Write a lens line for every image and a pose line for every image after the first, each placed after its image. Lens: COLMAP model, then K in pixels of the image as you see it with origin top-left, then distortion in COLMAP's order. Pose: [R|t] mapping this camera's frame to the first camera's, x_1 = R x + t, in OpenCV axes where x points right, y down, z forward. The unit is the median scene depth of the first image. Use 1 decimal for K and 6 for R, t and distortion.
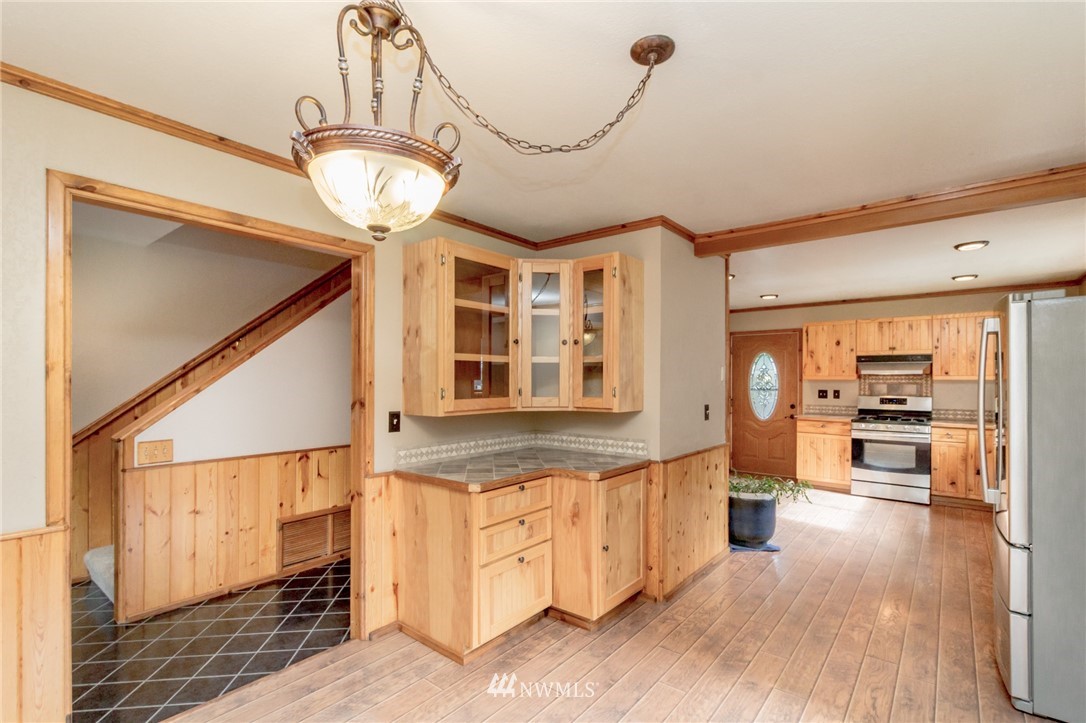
lens RADIAL K [[498.4, 0, 513.8], [0, 498.4, 378.2], [0, 0, 1]] dist [0.005481, -0.000343]
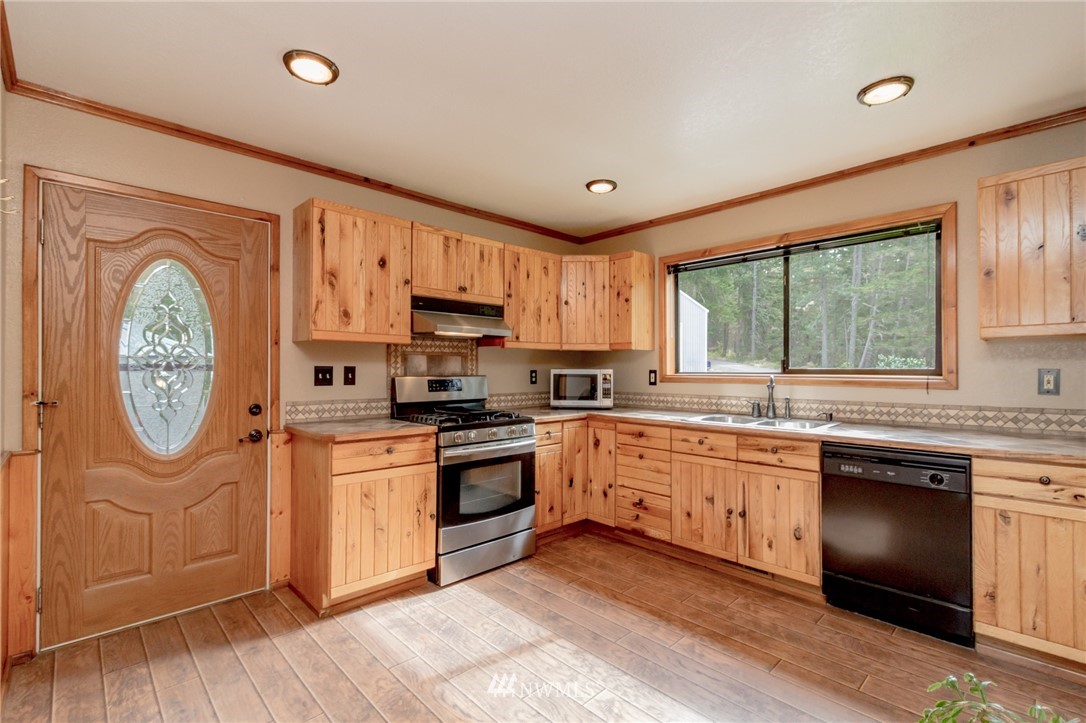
lens RADIAL K [[498.4, 0, 543.5], [0, 498.4, 368.9], [0, 0, 1]] dist [0.005481, -0.000343]
pose [[0.082211, 0.000801, 0.996615, 0.216656], [-0.000184, 1.000000, -0.000788, 0.028735], [-0.996615, -0.000118, 0.082211, 0.859986]]
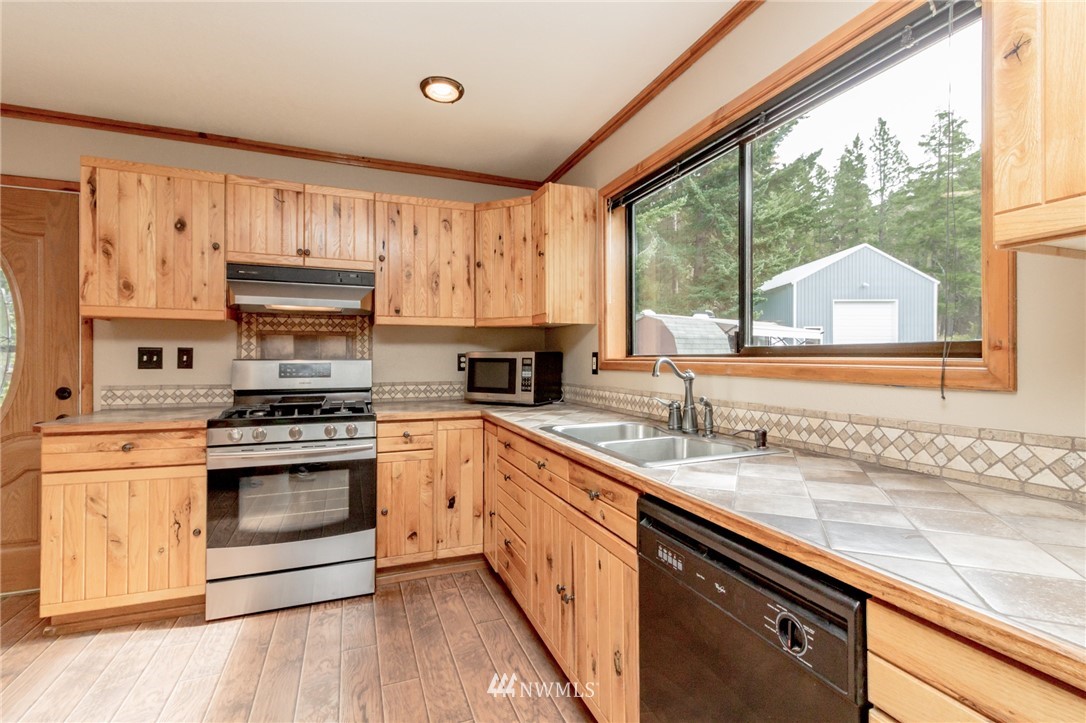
lens RADIAL K [[498.4, 0, 541.1], [0, 498.4, 358.9], [0, 0, 1]] dist [0.005481, -0.000343]
pose [[0.458717, -0.000577, 0.888582, 0.454348], [-0.000994, 0.999999, 0.001163, 0.035159], [-0.888582, -0.001417, 0.458716, 0.601342]]
